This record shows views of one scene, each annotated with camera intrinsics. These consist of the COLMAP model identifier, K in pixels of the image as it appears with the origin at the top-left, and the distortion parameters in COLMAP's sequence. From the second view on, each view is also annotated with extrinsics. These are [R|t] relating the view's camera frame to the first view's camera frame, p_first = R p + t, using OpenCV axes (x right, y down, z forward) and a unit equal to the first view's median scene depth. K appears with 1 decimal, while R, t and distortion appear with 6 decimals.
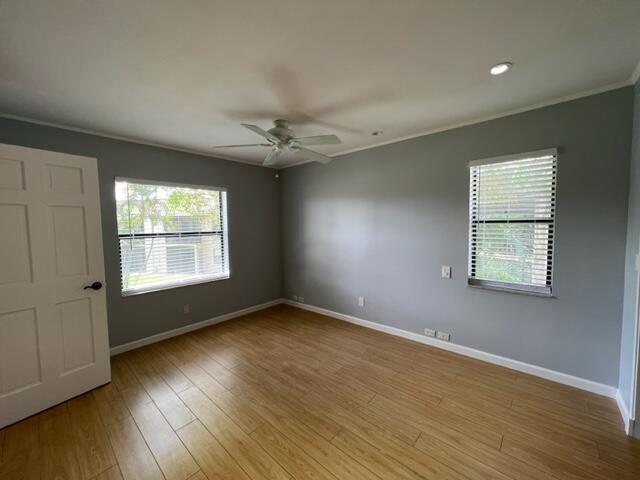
lens RADIAL K [[257.5, 0, 319.1], [0, 257.5, 239.8], [0, 0, 1]] dist [-0.001489, -0.000154]
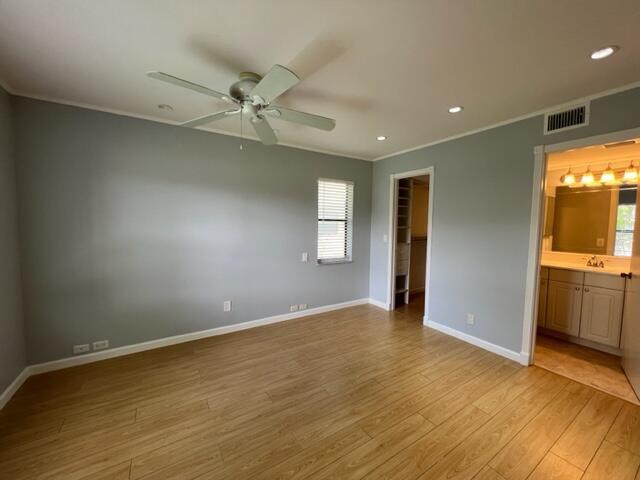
lens RADIAL K [[257.5, 0, 320.8], [0, 257.5, 239.7], [0, 0, 1]] dist [-0.001489, -0.000154]
pose [[0.270595, -0.044265, 0.961675, -0.728880], [0.040178, 0.998591, 0.034659, -0.006688], [-0.961855, 0.029260, 0.271992, 0.547223]]
